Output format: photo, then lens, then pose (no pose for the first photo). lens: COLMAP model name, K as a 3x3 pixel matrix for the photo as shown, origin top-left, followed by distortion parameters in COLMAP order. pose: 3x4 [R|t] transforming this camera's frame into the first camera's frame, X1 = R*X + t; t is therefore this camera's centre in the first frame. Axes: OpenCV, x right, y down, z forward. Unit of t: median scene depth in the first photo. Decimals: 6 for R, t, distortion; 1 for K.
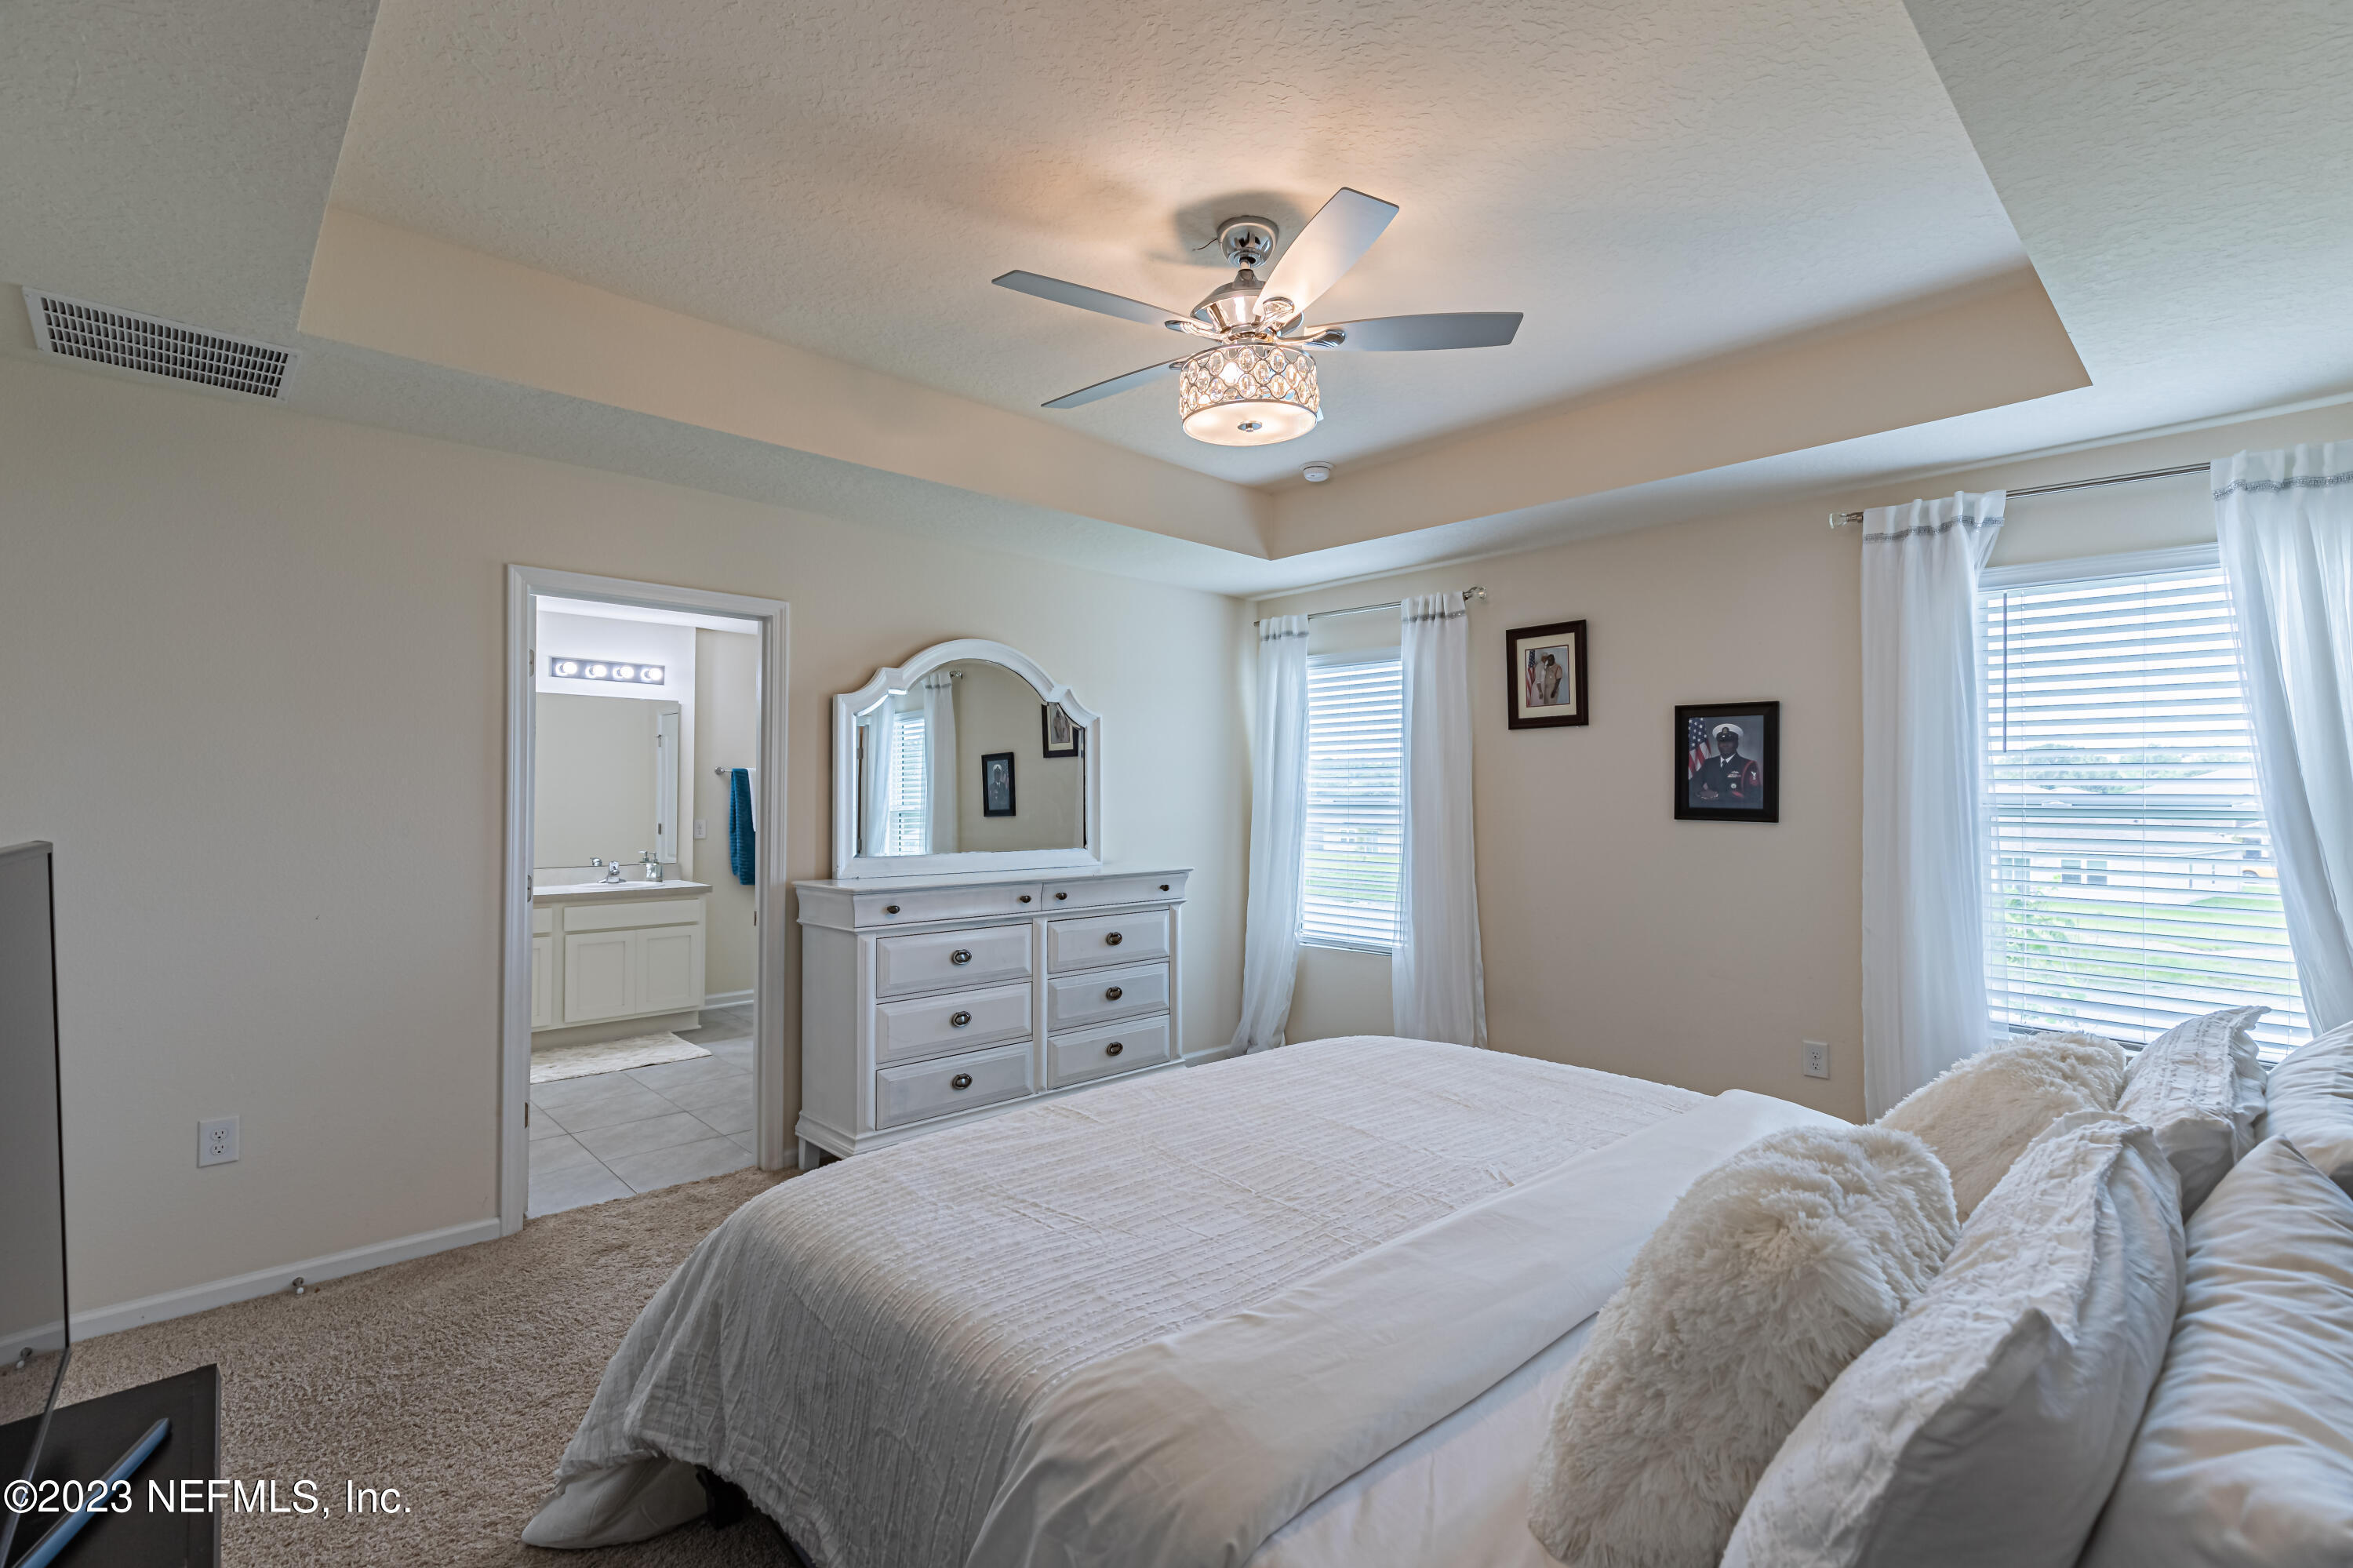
lens RADIAL K [[1064.8, 0, 1183.0], [0, 1064.8, 783.8], [0, 0, 1]] dist [0.002756, 0.001935]
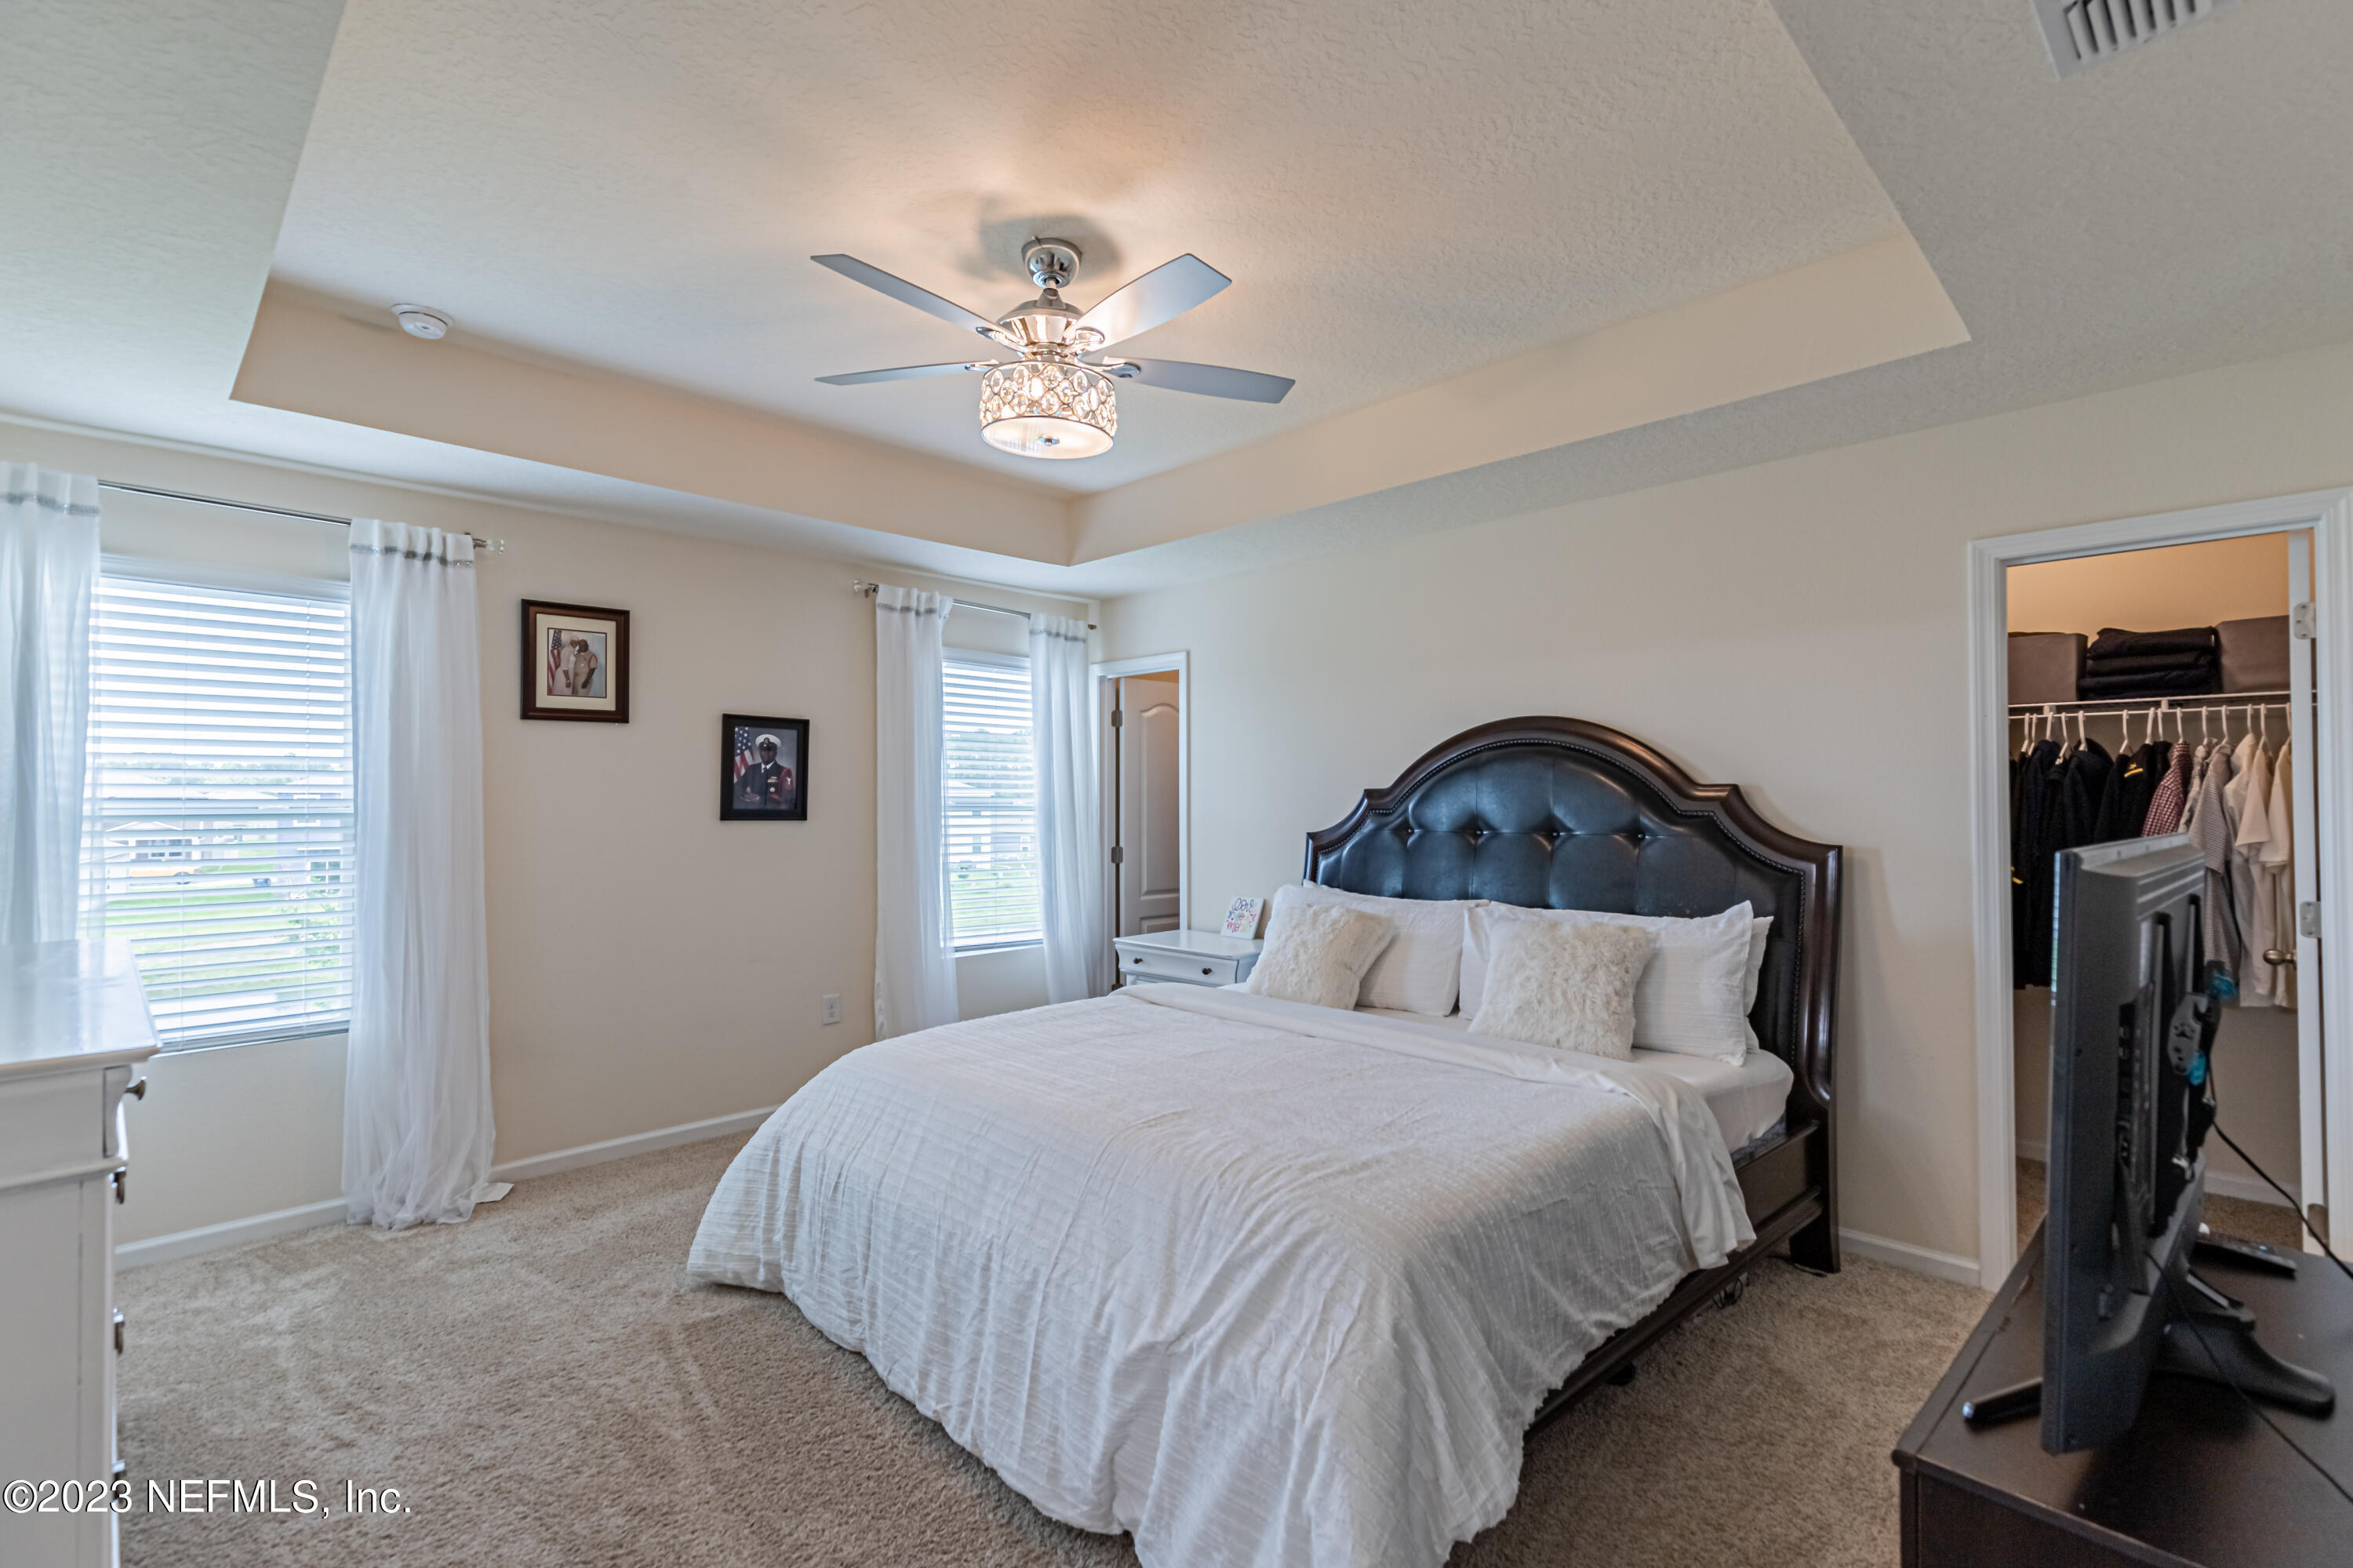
lens RADIAL K [[1064.8, 0, 1190.4], [0, 1064.8, 786.0], [0, 0, 1]] dist [0.002756, 0.001935]
pose [[-0.034816, 0.004559, 0.999383, -0.634539], [-0.016939, 0.999843, -0.005151, -0.003569], [-0.999250, -0.017108, -0.034733, 0.590506]]
